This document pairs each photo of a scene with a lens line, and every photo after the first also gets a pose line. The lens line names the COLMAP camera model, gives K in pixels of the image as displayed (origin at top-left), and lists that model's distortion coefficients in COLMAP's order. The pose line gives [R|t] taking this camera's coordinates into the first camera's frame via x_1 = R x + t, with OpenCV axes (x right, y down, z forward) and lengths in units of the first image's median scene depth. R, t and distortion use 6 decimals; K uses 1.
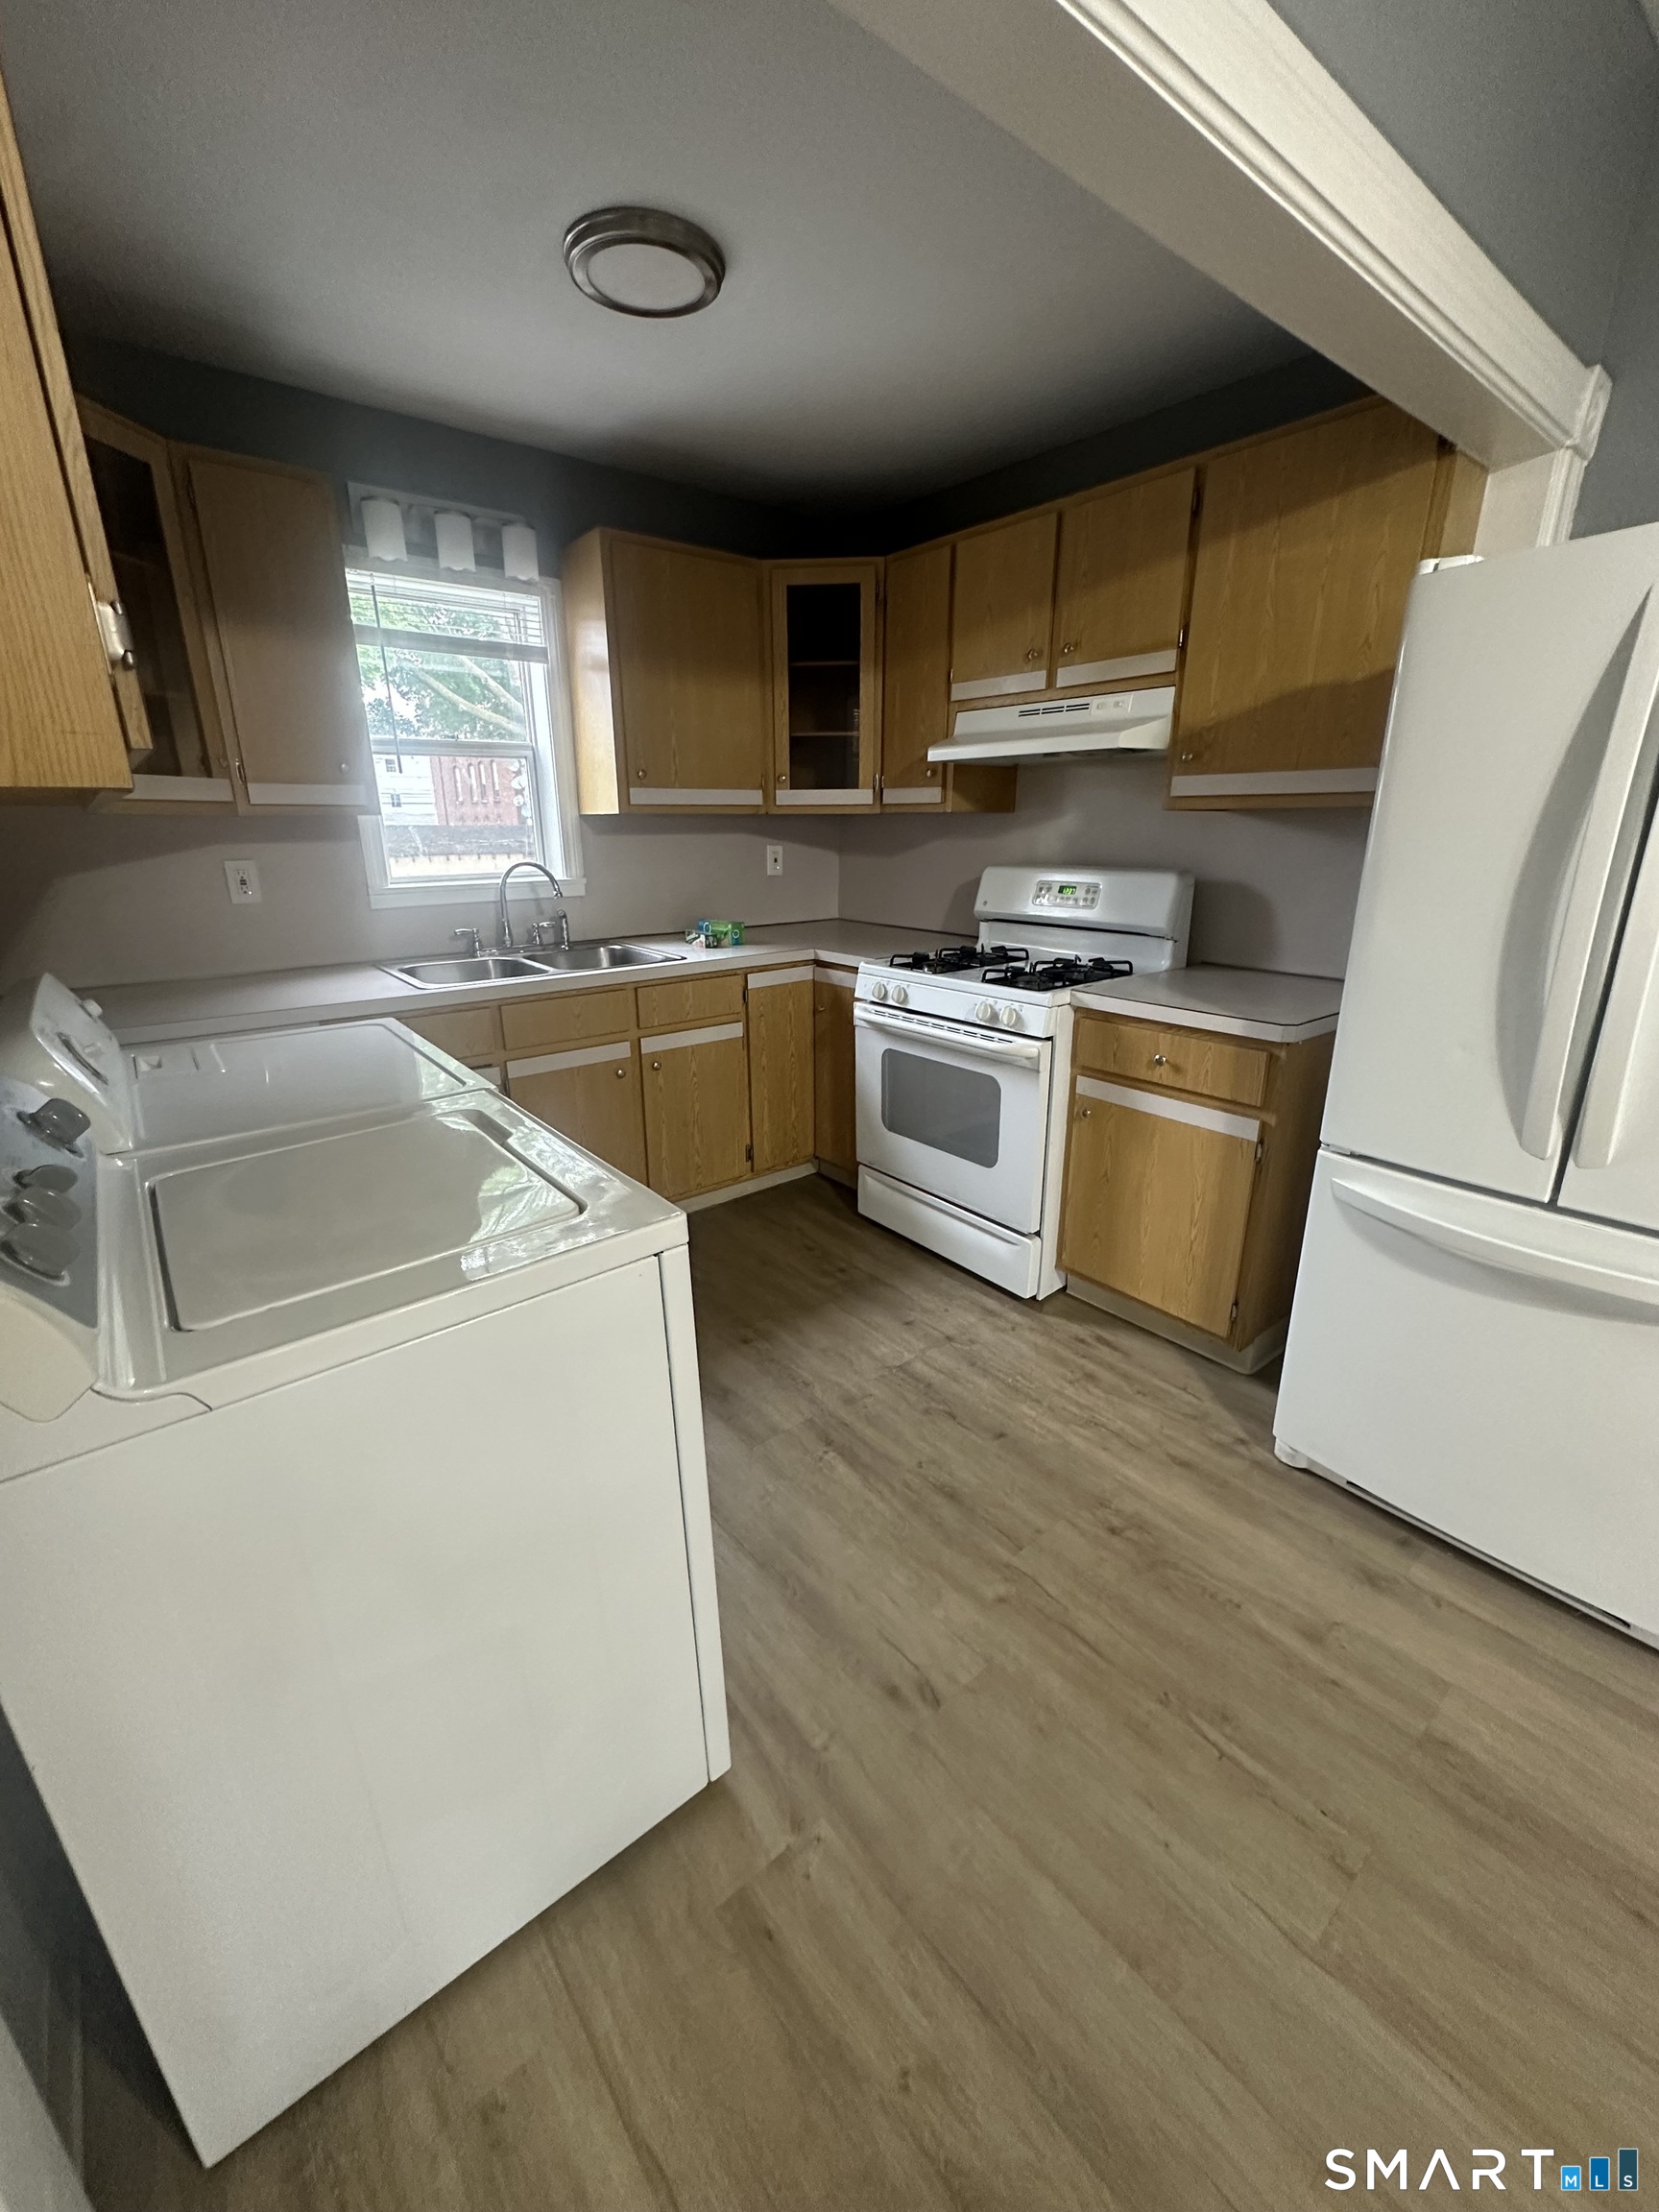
lens RADIAL K [[864.9, 0, 841.0], [0, 864.9, 1096.0], [0, 0, 1]] dist [-0.005220, 0.000615]
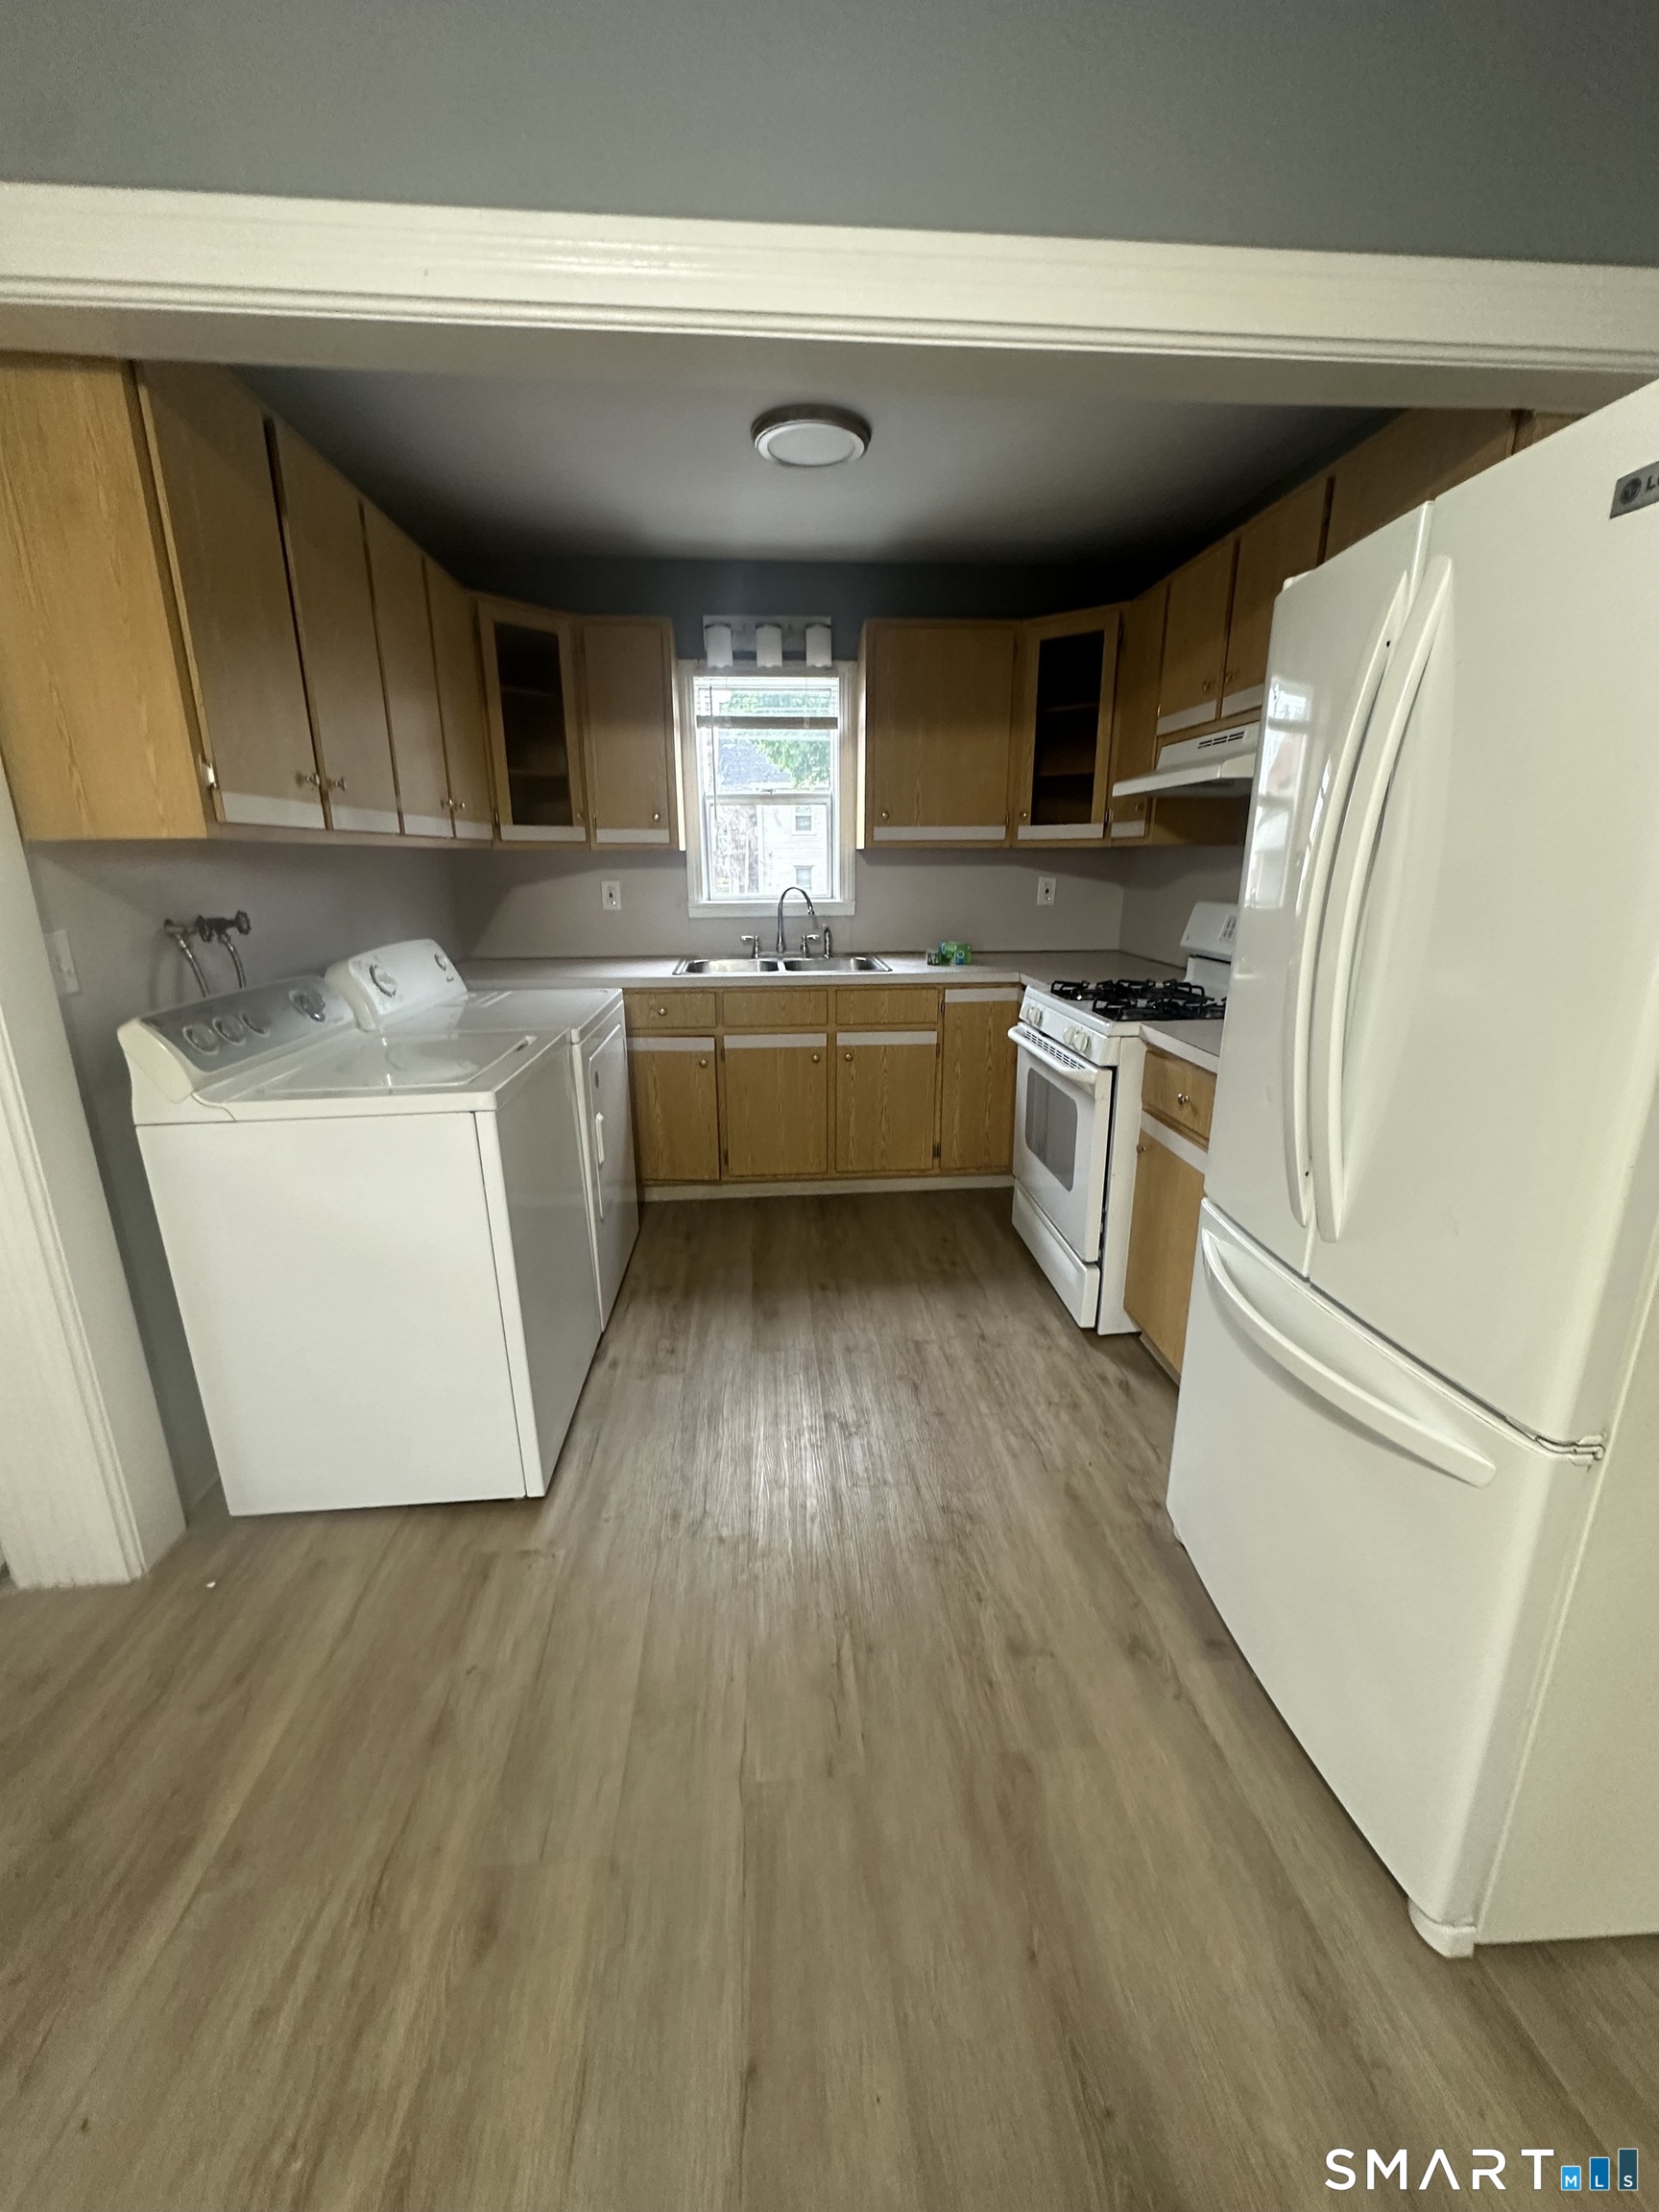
lens RADIAL K [[864.9, 0, 841.0], [0, 864.9, 1096.0], [0, 0, 1]] dist [-0.005220, 0.000615]
pose [[0.831538, 0.148611, -0.535218, 0.437331], [-0.168356, 0.985652, 0.012115, 0.005103], [0.529339, 0.080033, 0.844627, -0.008202]]
